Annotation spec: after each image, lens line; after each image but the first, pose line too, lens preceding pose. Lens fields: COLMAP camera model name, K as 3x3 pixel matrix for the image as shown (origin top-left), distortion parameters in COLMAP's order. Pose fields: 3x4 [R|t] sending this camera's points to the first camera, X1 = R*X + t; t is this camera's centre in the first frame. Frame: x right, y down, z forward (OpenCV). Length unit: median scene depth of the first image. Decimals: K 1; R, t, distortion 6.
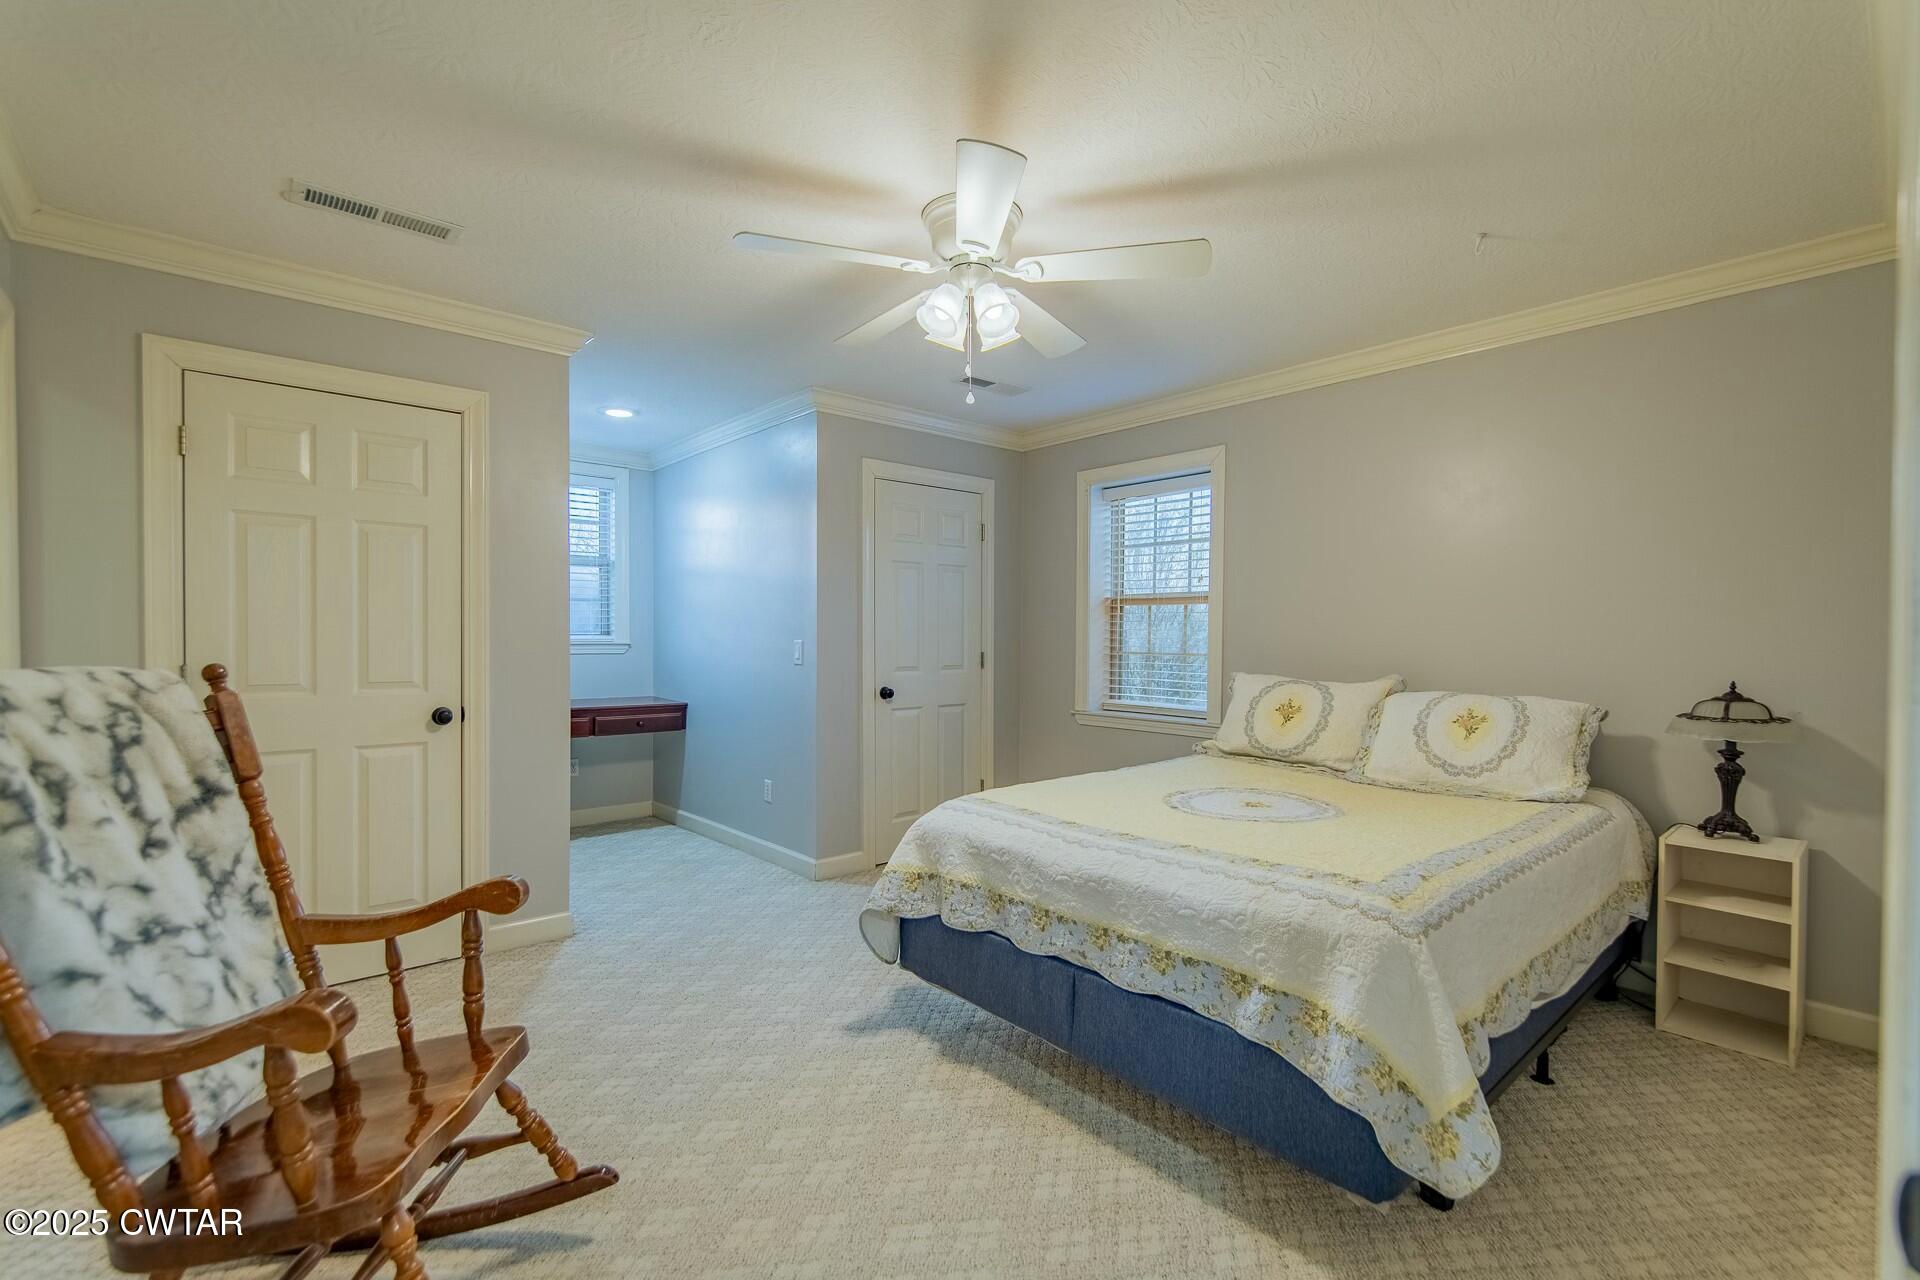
lens RADIAL K [[843.1, 0, 958.3], [0, 843.1, 650.6], [0, 0, 1]] dist [0.000594, 0.000222]
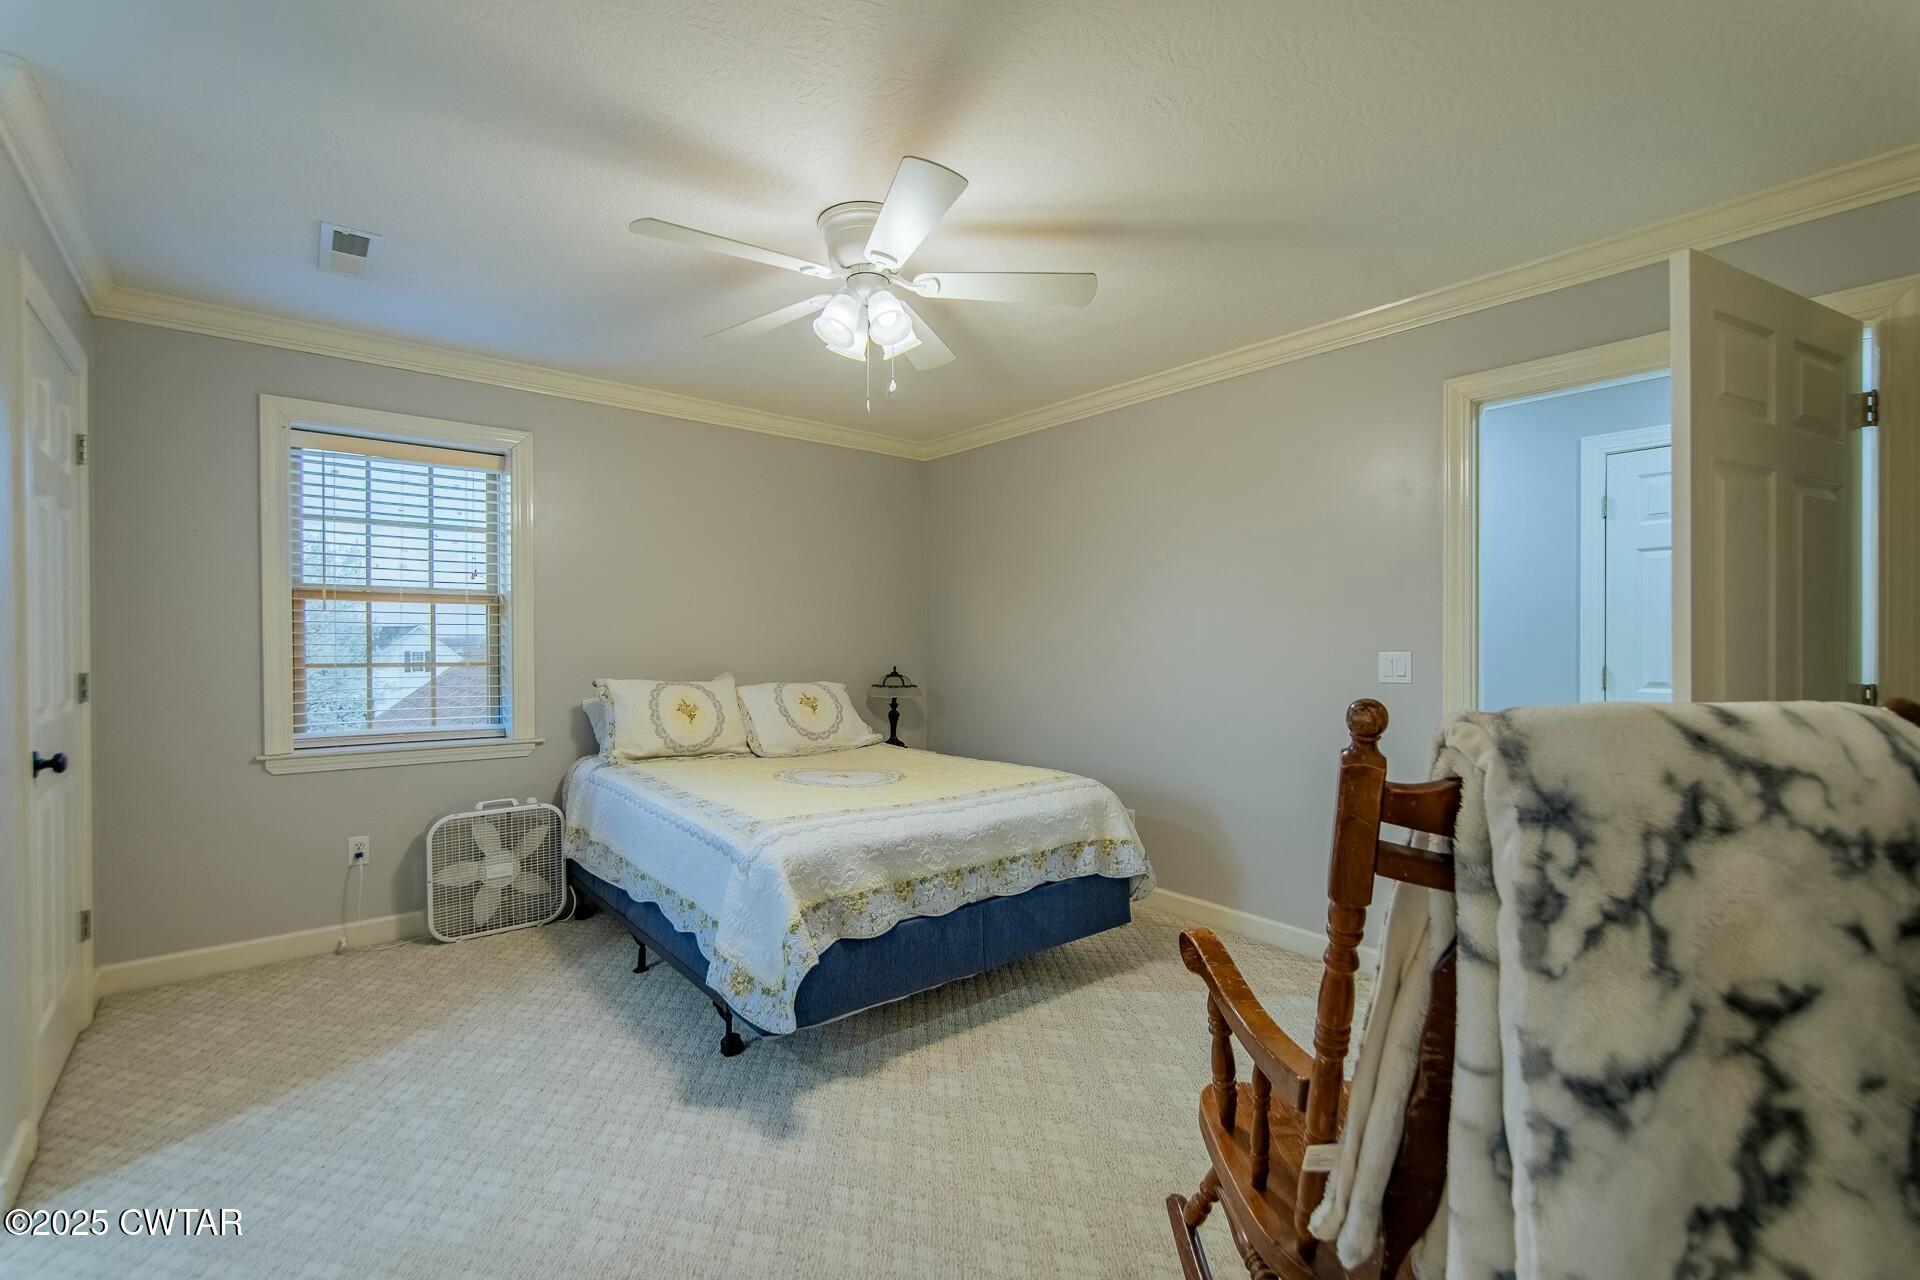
lens RADIAL K [[843.1, 0, 958.3], [0, 843.1, 650.6], [0, 0, 1]] dist [0.000594, 0.000222]
pose [[0.030873, -0.012403, 0.999446, -1.001843], [0.017748, 0.999772, 0.011859, -0.018039], [-0.999366, 0.017372, 0.031086, 0.875825]]
